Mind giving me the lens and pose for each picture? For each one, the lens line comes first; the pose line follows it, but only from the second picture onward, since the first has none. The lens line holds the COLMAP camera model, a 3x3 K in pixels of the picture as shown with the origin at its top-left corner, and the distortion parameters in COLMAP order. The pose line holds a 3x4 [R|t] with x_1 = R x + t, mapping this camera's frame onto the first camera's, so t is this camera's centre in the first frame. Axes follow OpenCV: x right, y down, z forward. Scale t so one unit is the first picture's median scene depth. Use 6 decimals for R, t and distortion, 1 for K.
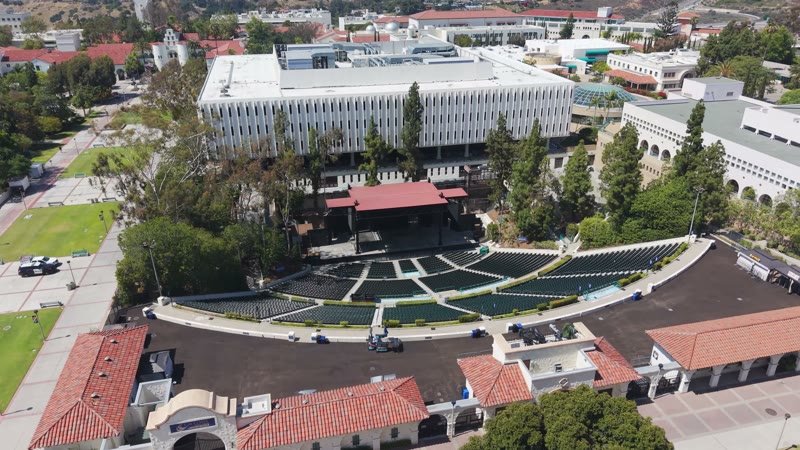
lens RADIAL K [[567.6, 0, 401.5], [0, 567.6, 226.8], [0, 0, 1]] dist [0.051579, -0.064949]
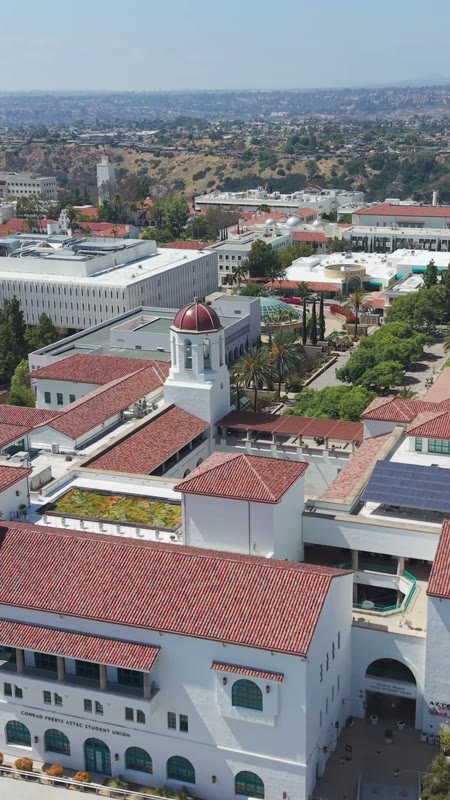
lens RADIAL K [[1003.7, 0, 286.0], [0, 1003.7, 398.9], [0, 0, 1]] dist [0.202903, -0.665286]
pose [[0.847803, 0.154815, -0.507211, 0.863963], [-0.220347, 0.972806, -0.071382, 0.019113], [0.482367, 0.172280, 0.858861, -0.279788]]
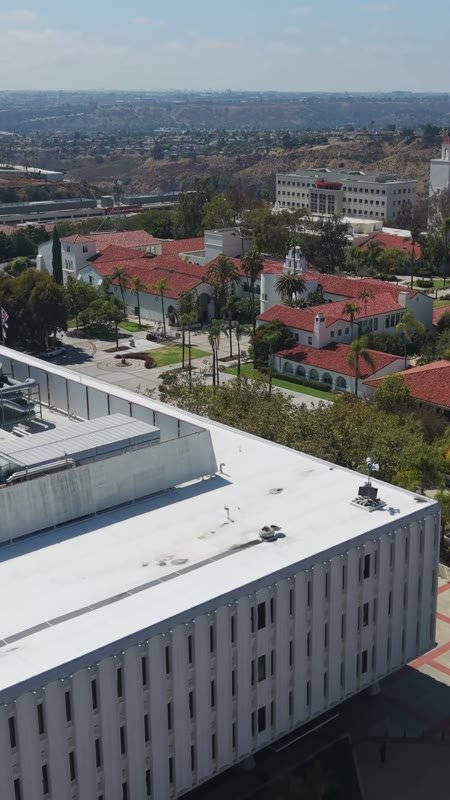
lens RADIAL K [[1010.6, 0, 289.1], [0, 1010.6, 402.4], [0, 0, 1]] dist [0.046338, -0.037029]
pose [[0.508893, 0.257452, -0.821430, 0.327136], [-0.365887, 0.928434, 0.064314, -0.271818], [0.779201, 0.267821, 0.566672, 0.536981]]
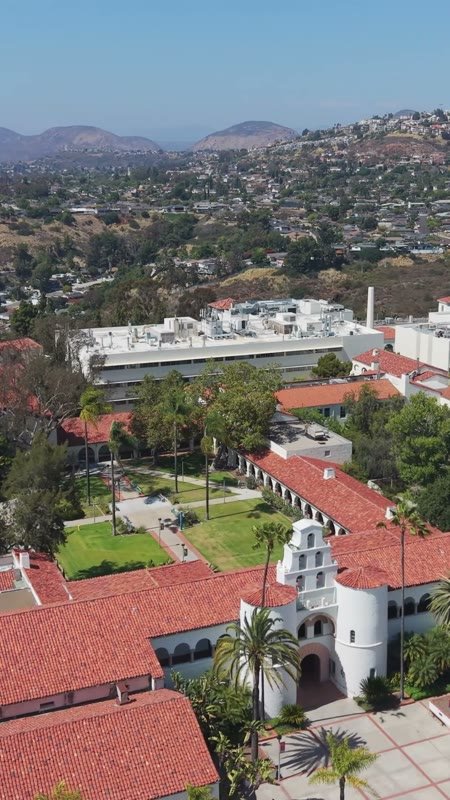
lens RADIAL K [[1003.7, 0, 286.0], [0, 1003.7, 398.9], [0, 0, 1]] dist [0.202903, -0.665286]
pose [[0.980175, -0.037882, 0.194479, -0.481946], [0.074463, 0.980026, -0.184400, -0.315729], [-0.183609, 0.195226, 0.963418, 0.604287]]
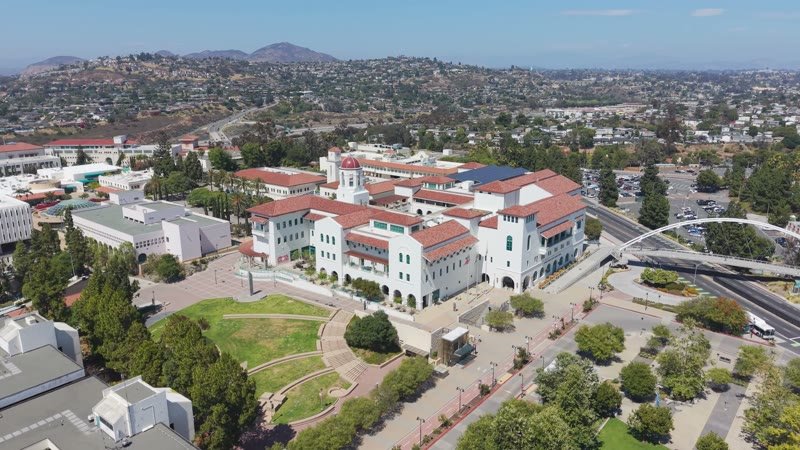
lens RADIAL K [[567.6, 0, 401.5], [0, 567.6, 226.8], [0, 0, 1]] dist [0.051579, -0.064949]
pose [[0.791941, -0.158159, 0.589758, 0.087165], [0.256656, 0.962625, -0.086491, 0.111640], [-0.554037, 0.219860, 0.802935, -0.437765]]
